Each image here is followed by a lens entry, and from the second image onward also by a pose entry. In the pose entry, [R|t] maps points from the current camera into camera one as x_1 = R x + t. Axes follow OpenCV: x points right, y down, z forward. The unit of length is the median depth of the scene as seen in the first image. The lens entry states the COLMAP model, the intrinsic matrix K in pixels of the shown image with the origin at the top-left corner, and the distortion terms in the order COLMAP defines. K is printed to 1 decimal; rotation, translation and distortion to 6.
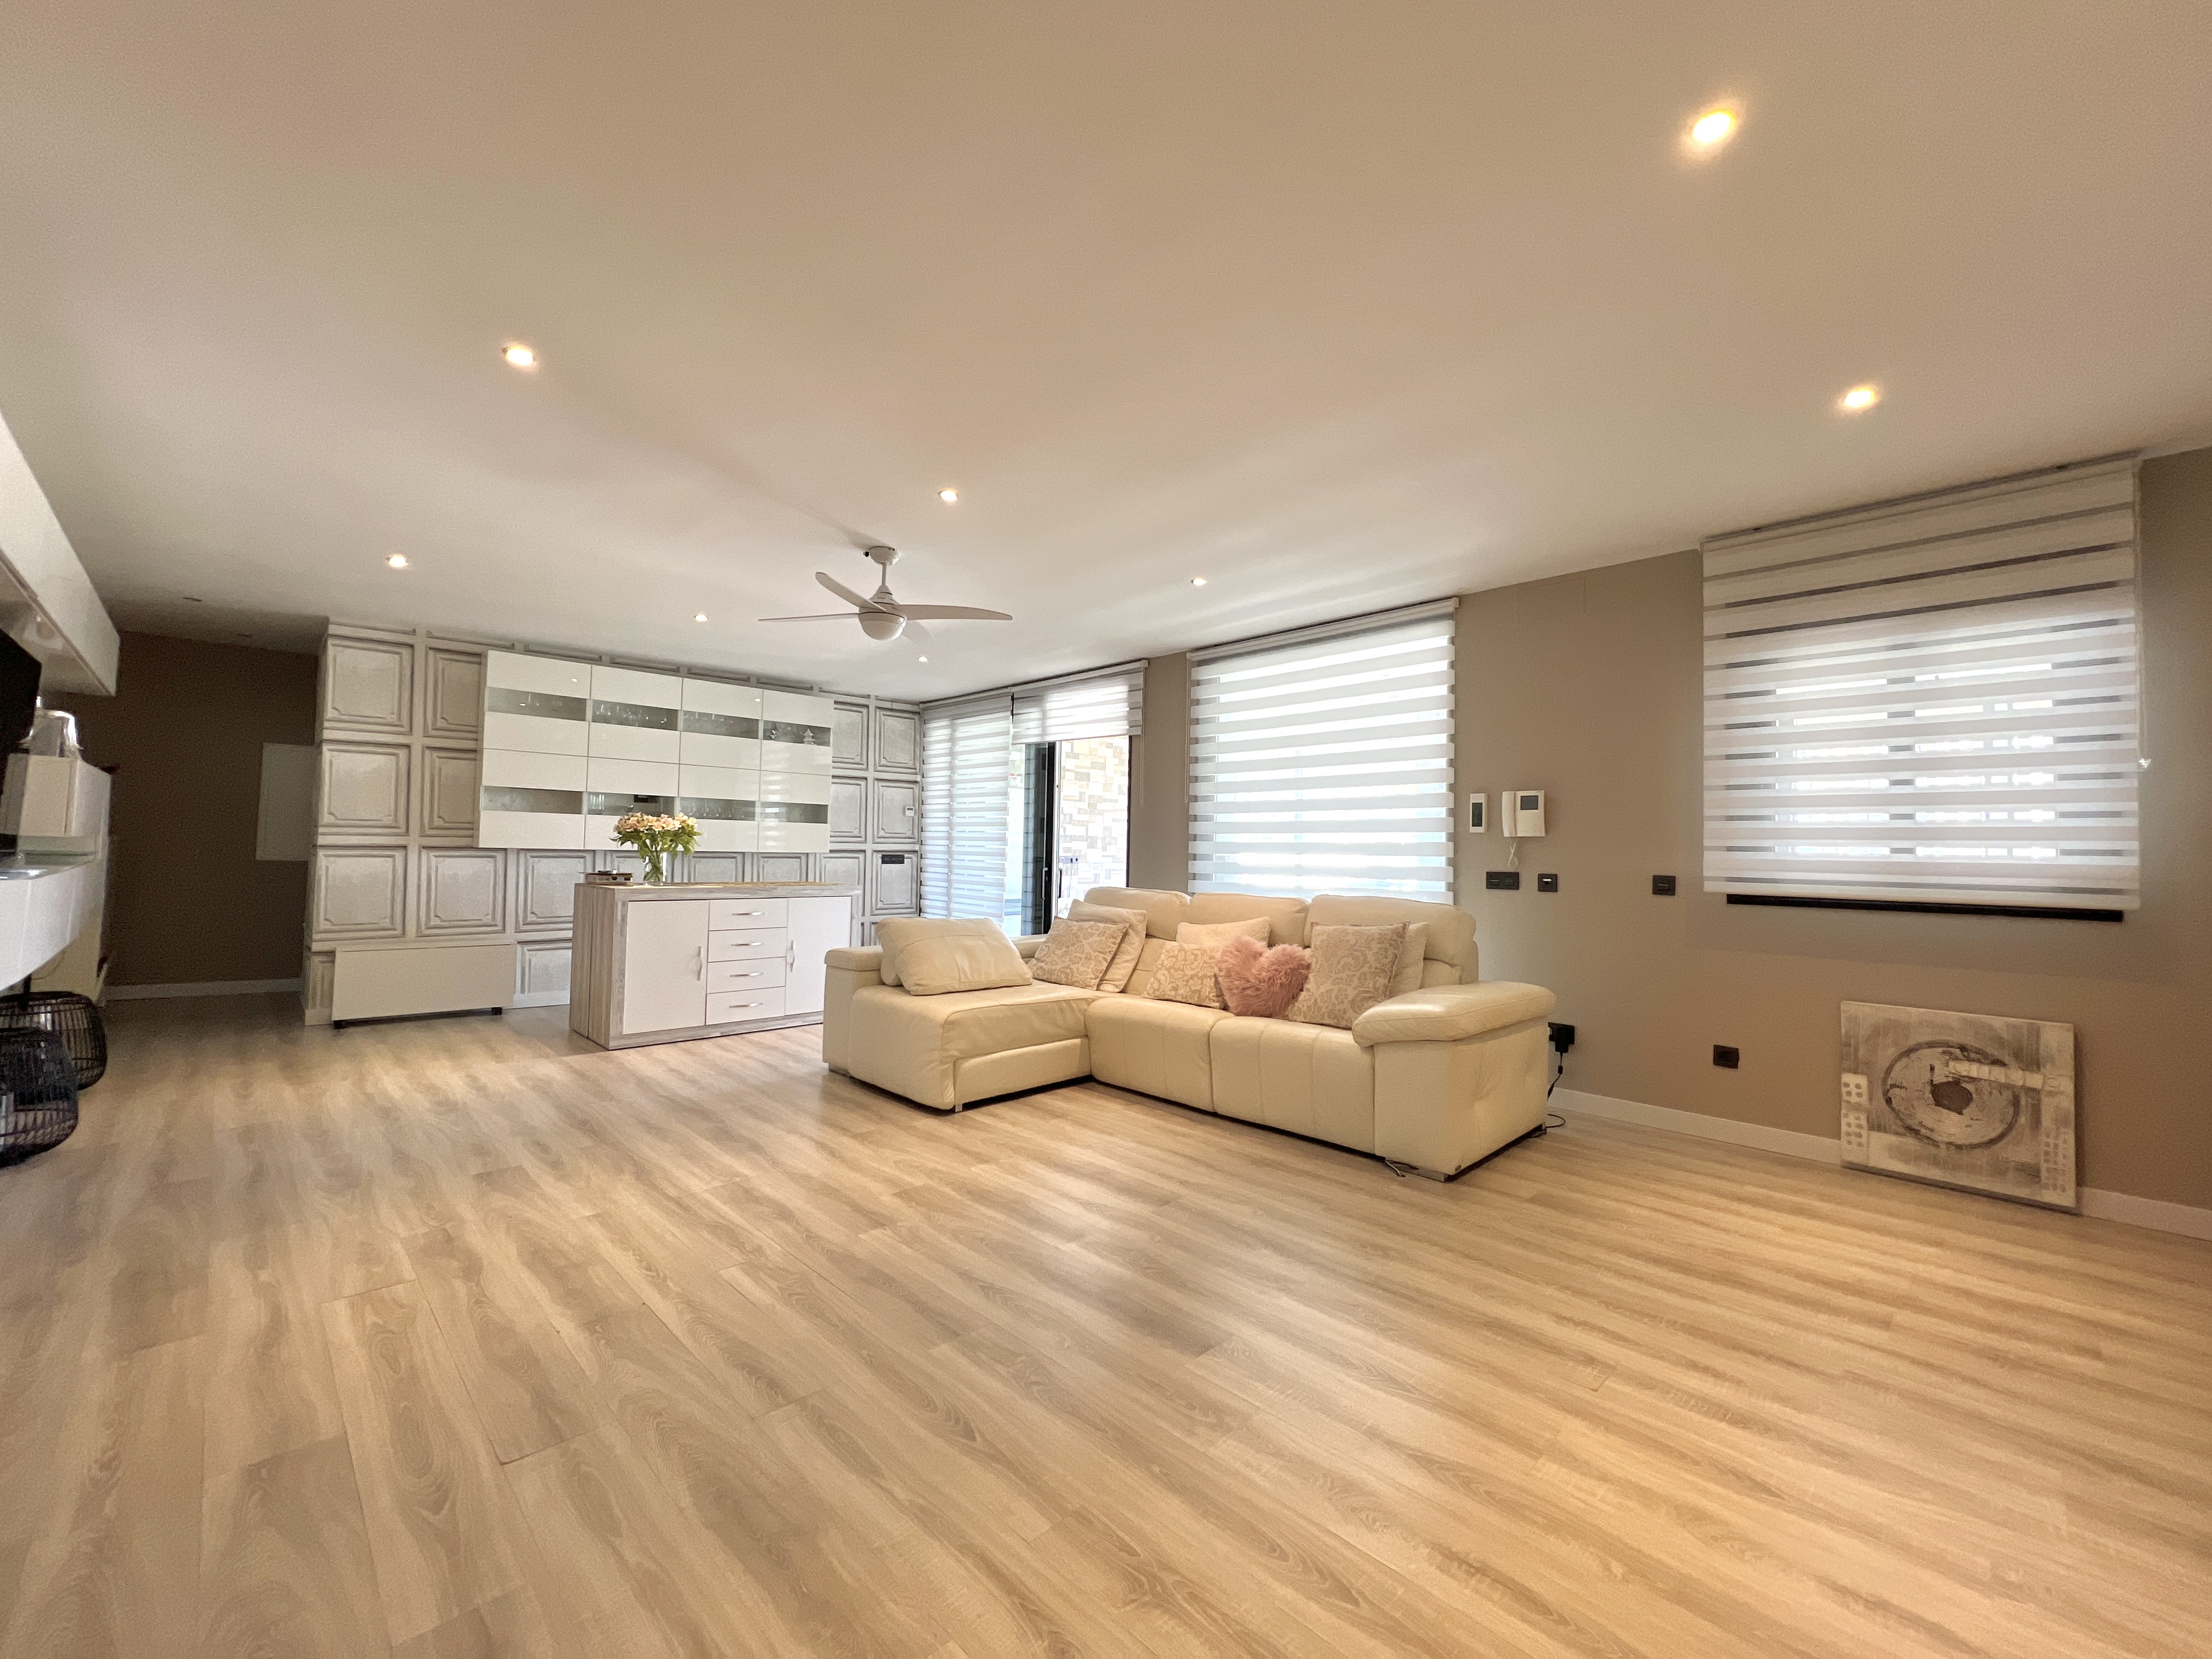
lens RADIAL K [[879.3, 0, 1101.6], [0, 879.3, 828.2], [0, 0, 1]] dist [-0.002766, 0.000057]
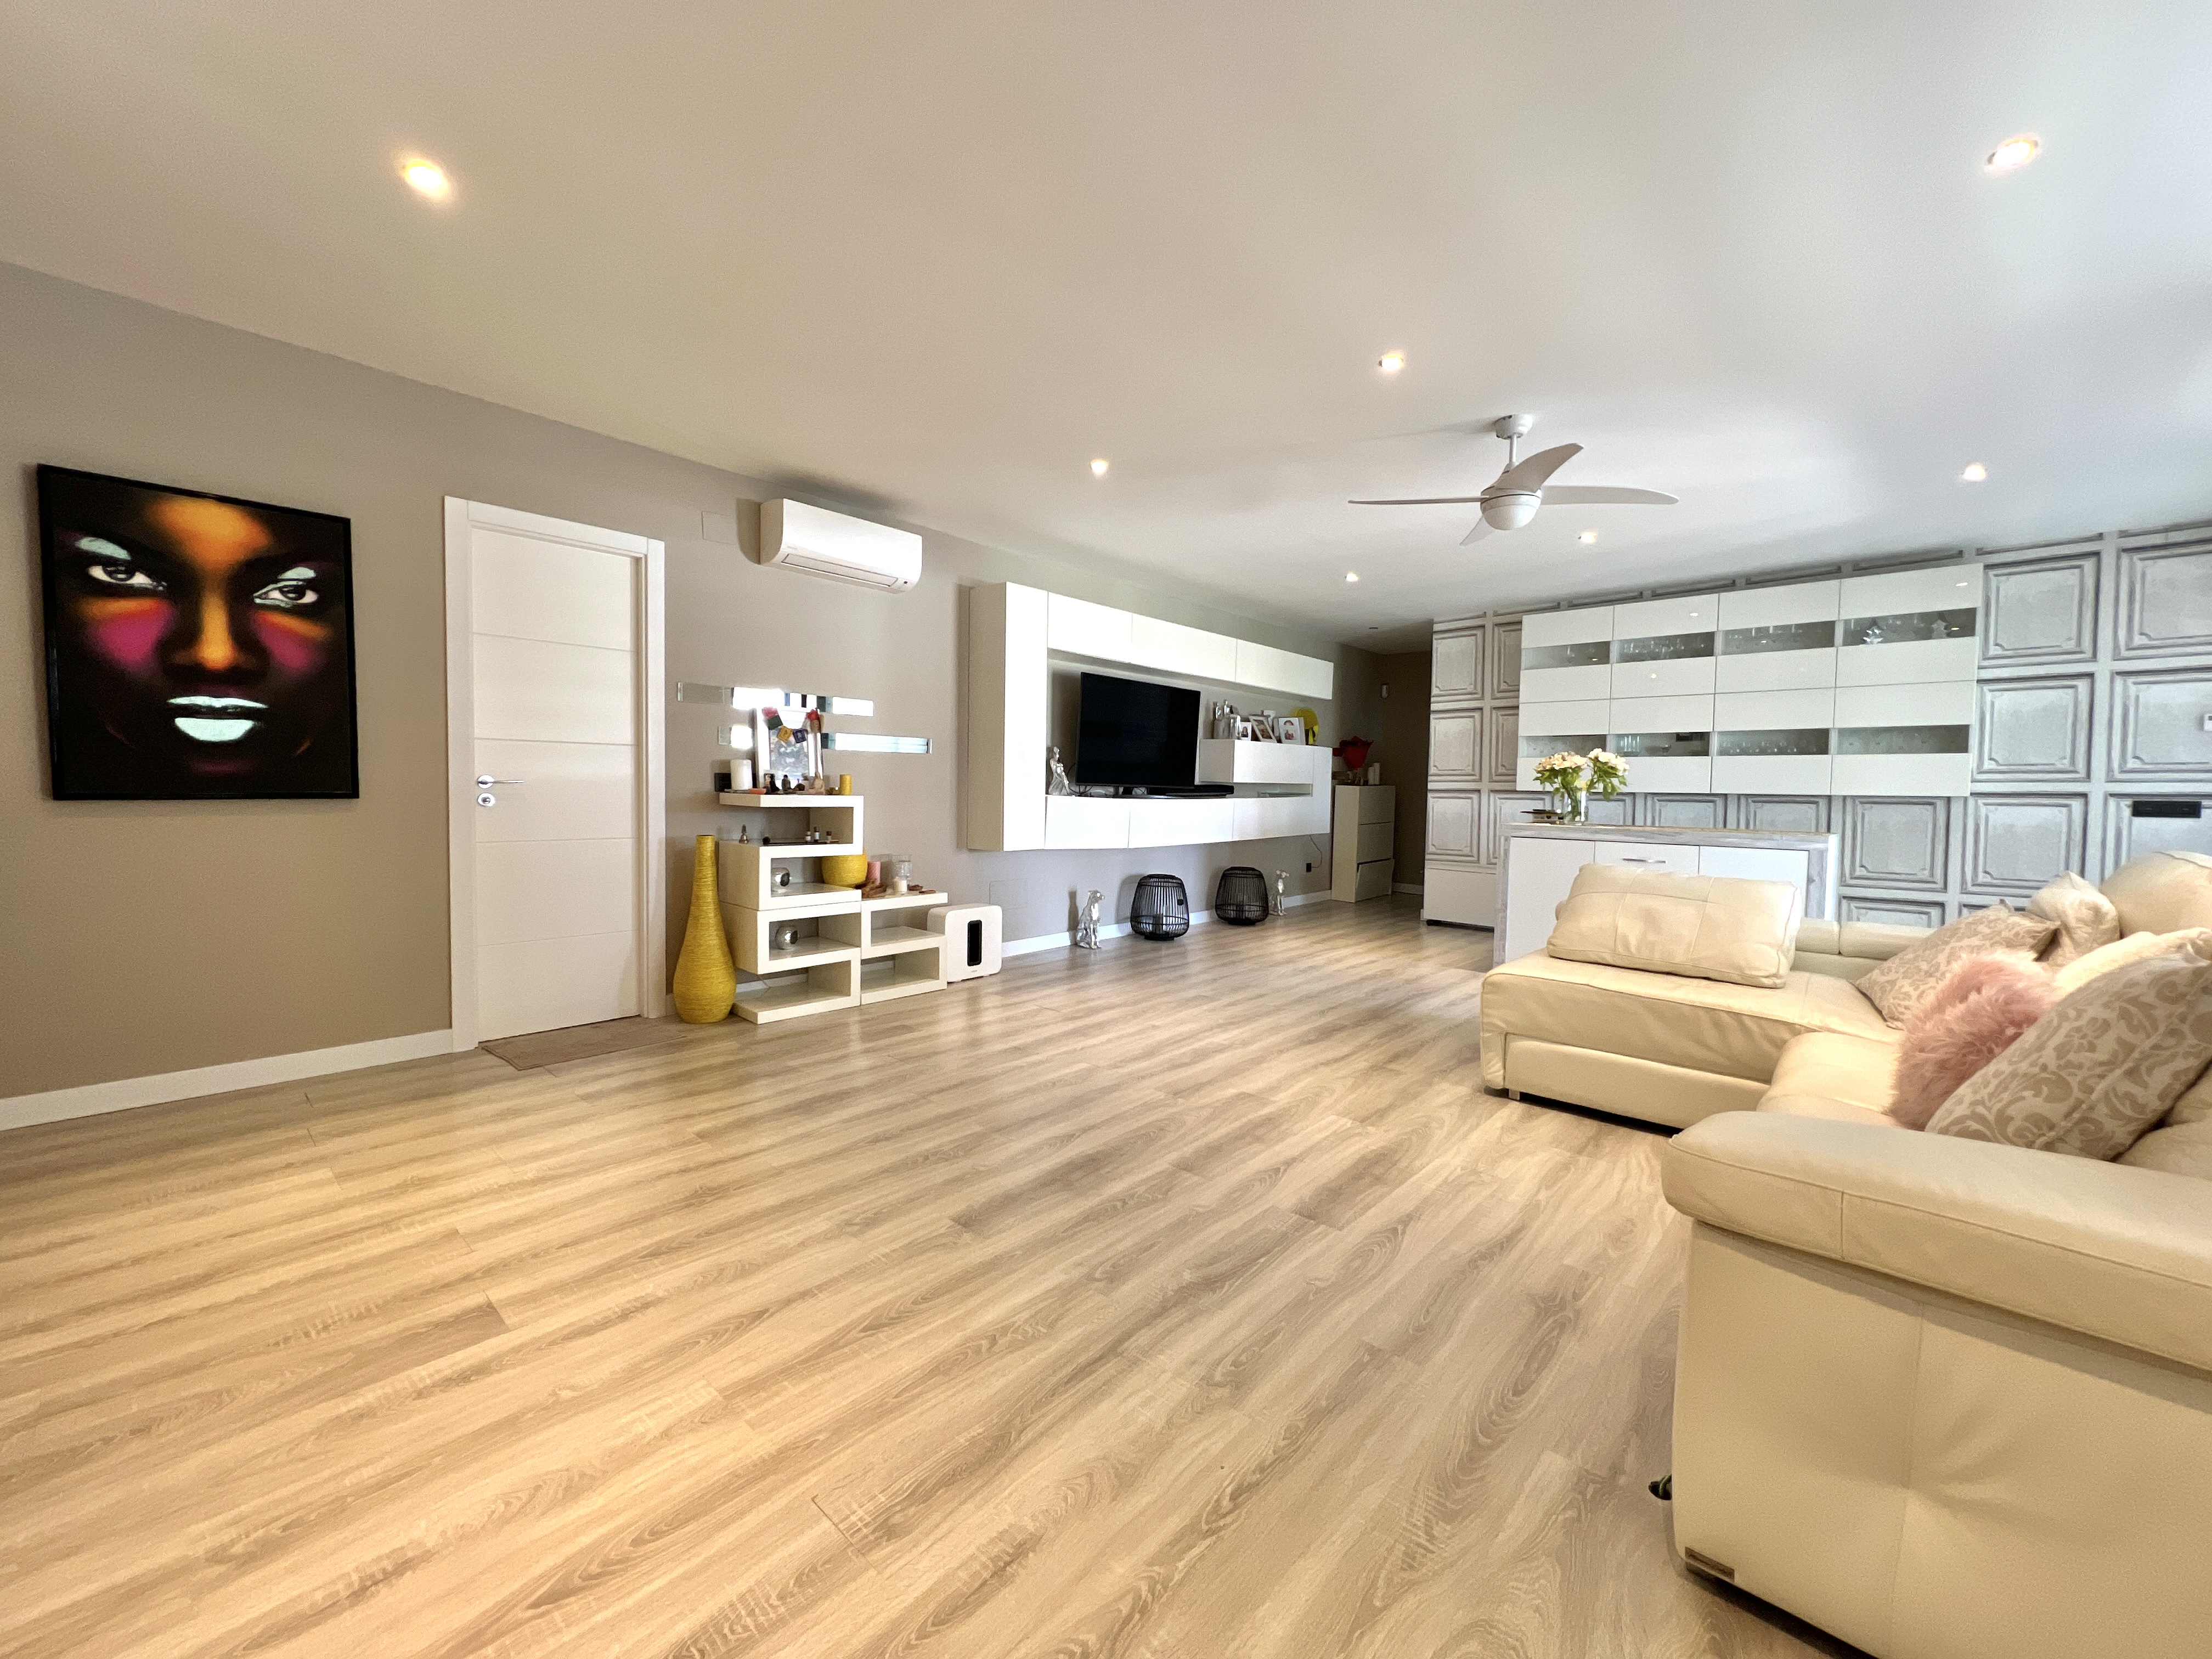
lens RADIAL K [[879.3, 0, 1101.6], [0, 879.3, 828.2], [0, 0, 1]] dist [-0.002766, 0.000057]
pose [[0.053975, 0.027095, -0.998175, 0.676322], [0.012108, 0.999541, 0.027787, 0.053793], [0.998469, -0.013586, 0.053622, 0.648605]]
